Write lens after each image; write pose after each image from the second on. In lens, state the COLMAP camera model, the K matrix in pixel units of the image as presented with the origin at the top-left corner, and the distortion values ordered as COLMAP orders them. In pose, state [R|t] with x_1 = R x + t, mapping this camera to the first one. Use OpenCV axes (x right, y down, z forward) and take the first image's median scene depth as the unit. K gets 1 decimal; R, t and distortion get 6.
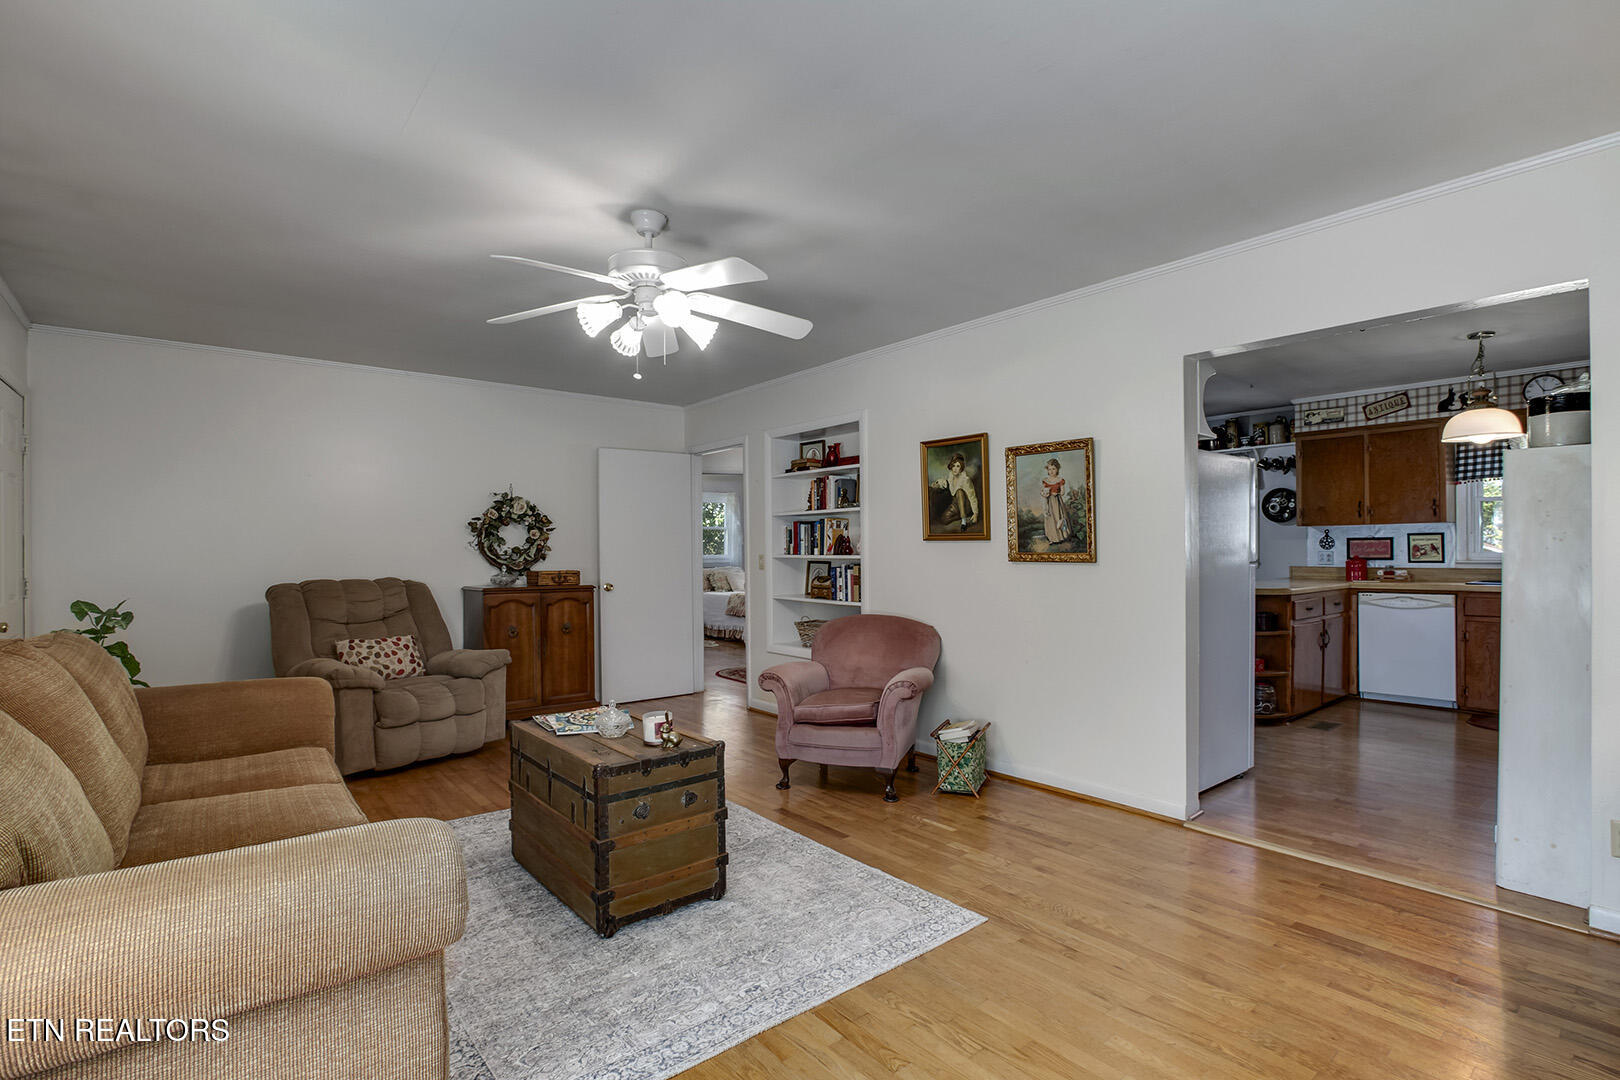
lens RADIAL K [[778.1, 0, 799.6], [0, 778.1, 552.2], [0, 0, 1]] dist [-0.026921, 0.004857]
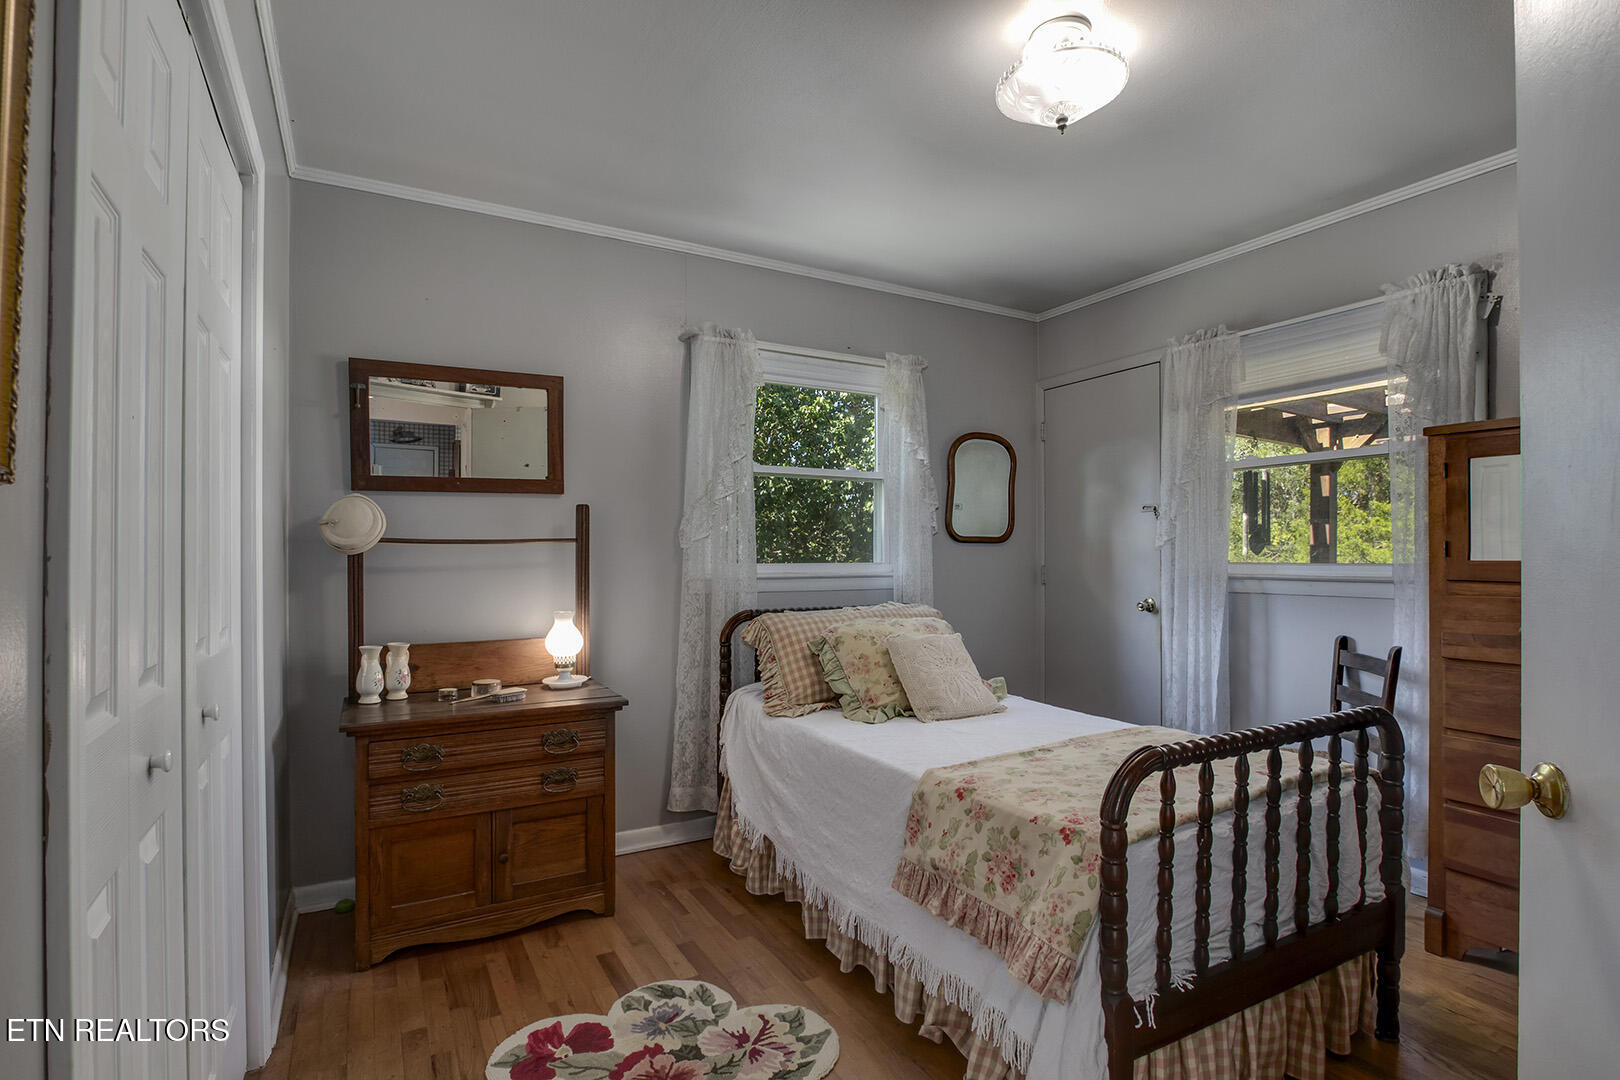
lens RADIAL K [[778.1, 0, 811.7], [0, 778.1, 552.5], [0, 0, 1]] dist [-0.026921, 0.004857]
pose [[0.986456, 0.004363, -0.163970, -0.142824], [-0.004891, 0.999984, -0.002820, -0.000005], [0.163955, 0.003584, 0.986461, 1.388331]]
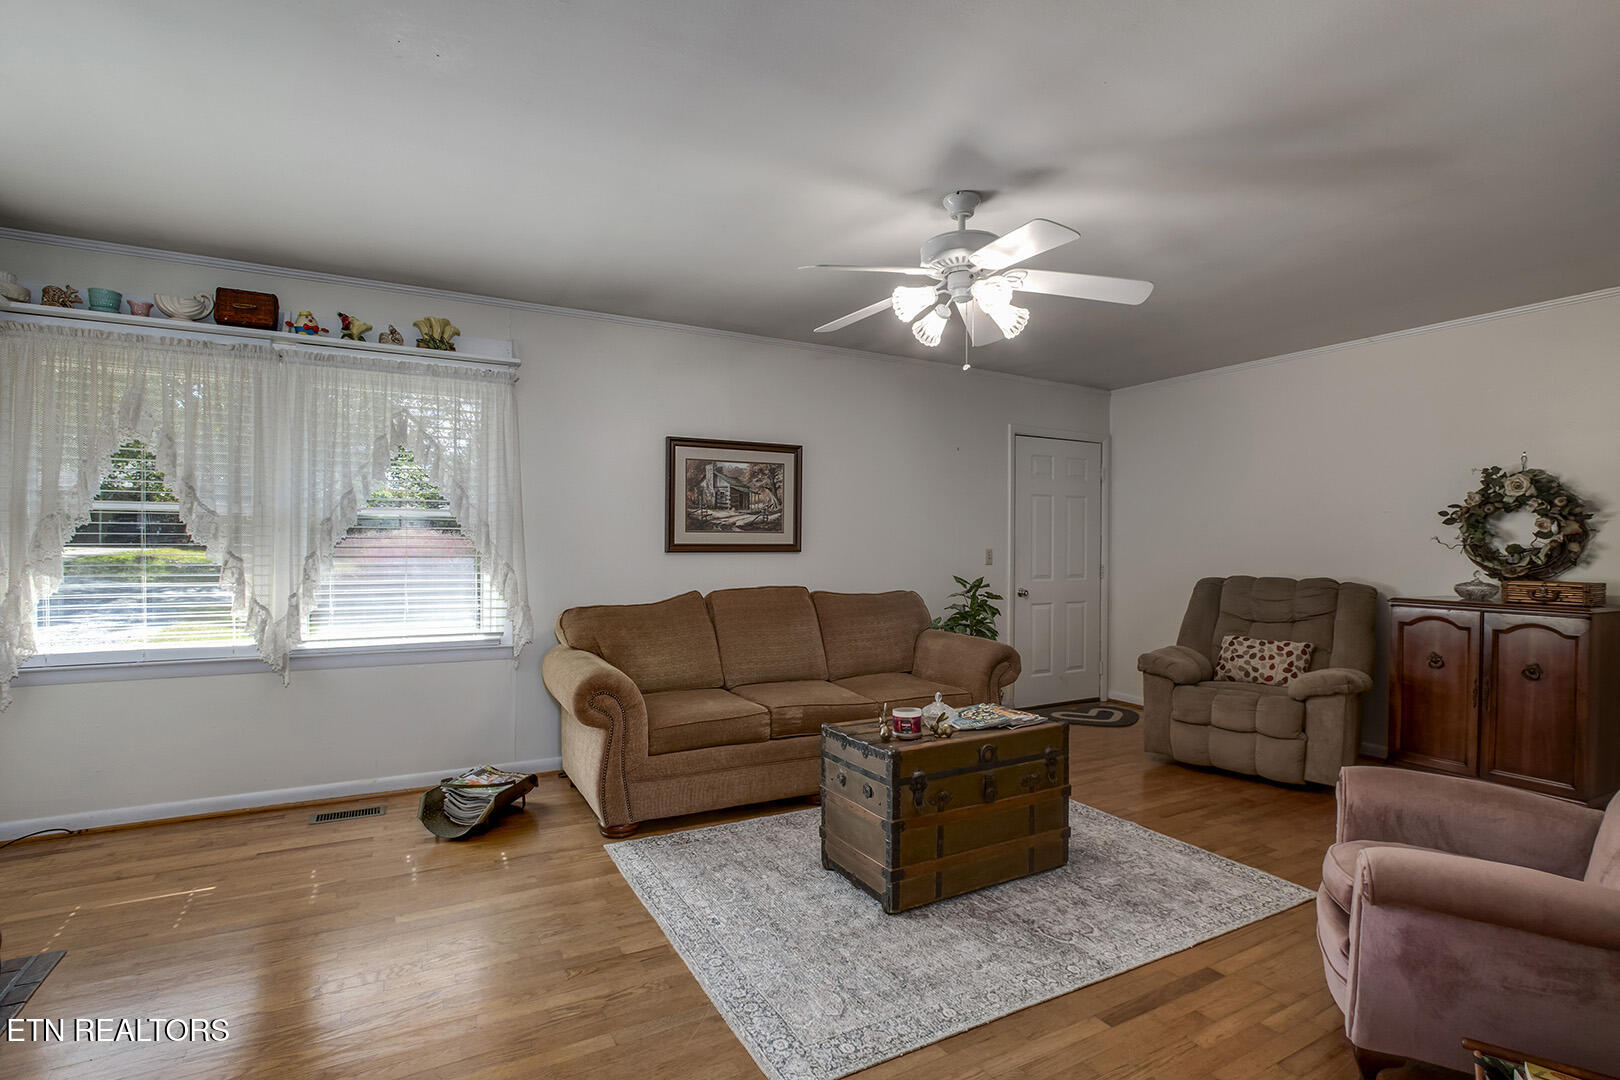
lens RADIAL K [[778.1, 0, 816.9], [0, 778.1, 550.8], [0, 0, 1]] dist [-0.026921, 0.004857]
pose [[-0.175469, 0.013342, -0.984395, 0.387011], [-0.009182, 0.999842, 0.015188, -0.005822], [0.984442, 0.011703, -0.175319, 0.493133]]
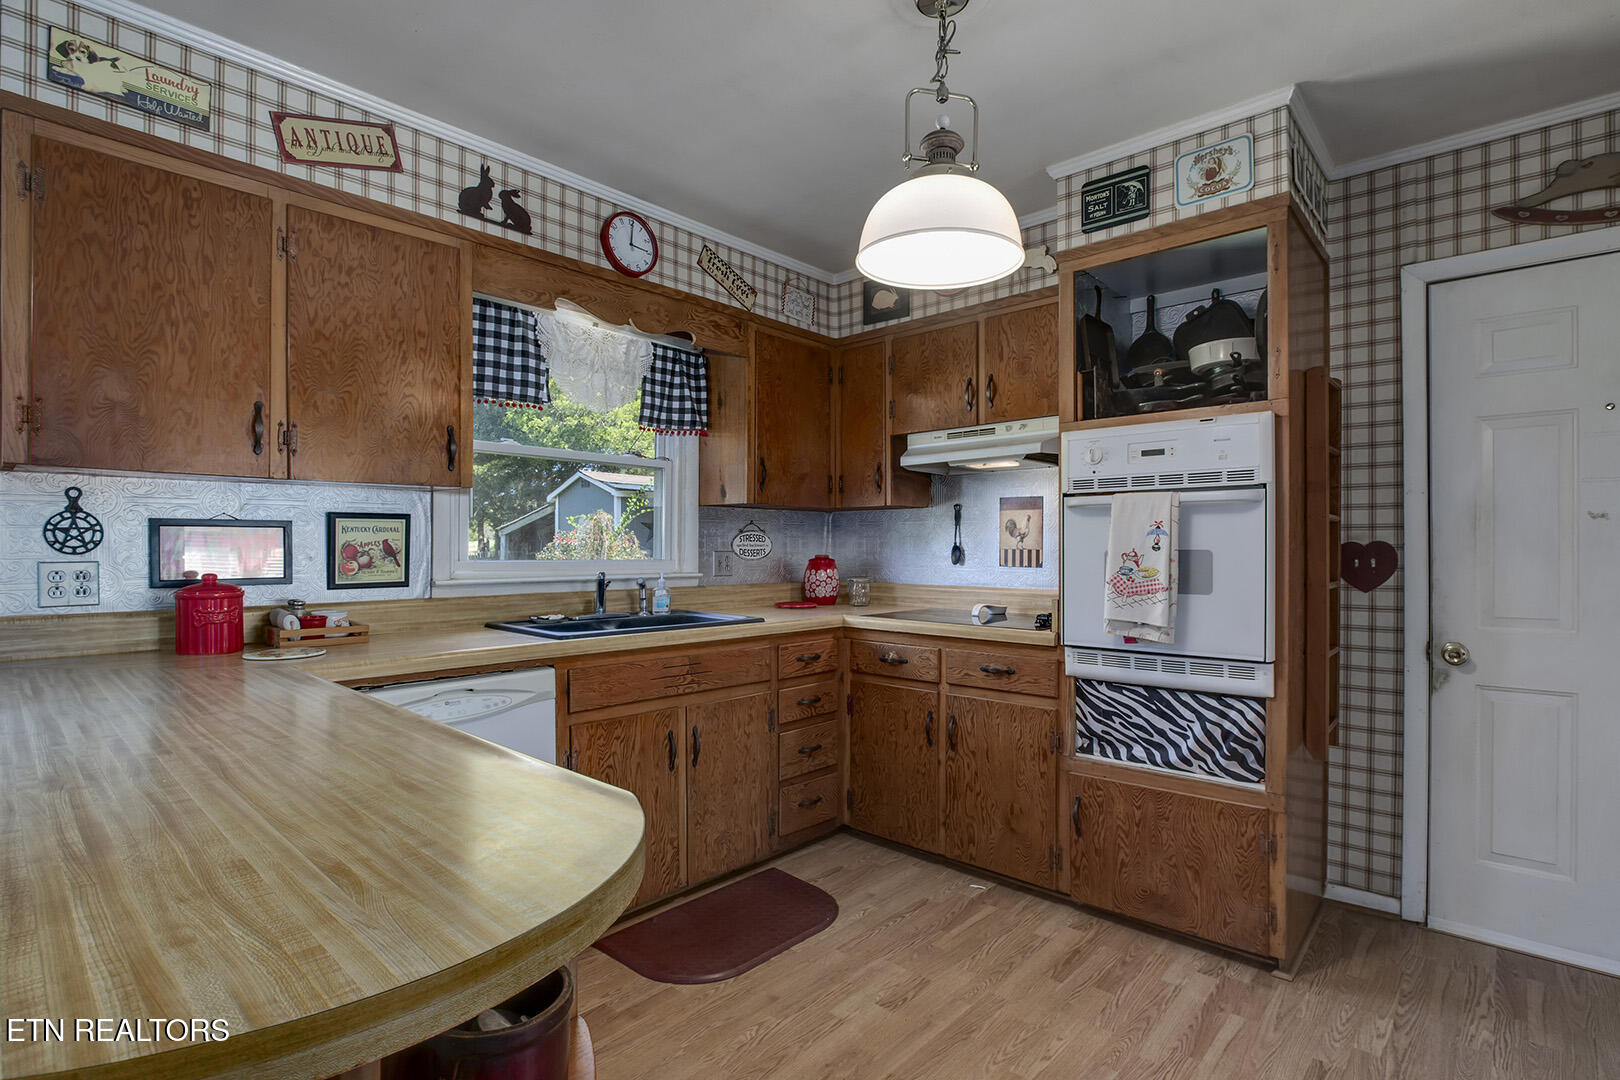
lens RADIAL K [[778.1, 0, 816.0], [0, 778.1, 552.7], [0, 0, 1]] dist [-0.026921, 0.004857]
pose [[-0.146402, 0.000272, 0.989225, 0.396701], [0.003805, 0.999993, 0.000288, -0.003987], [-0.989218, 0.003807, -0.146402, 0.848978]]
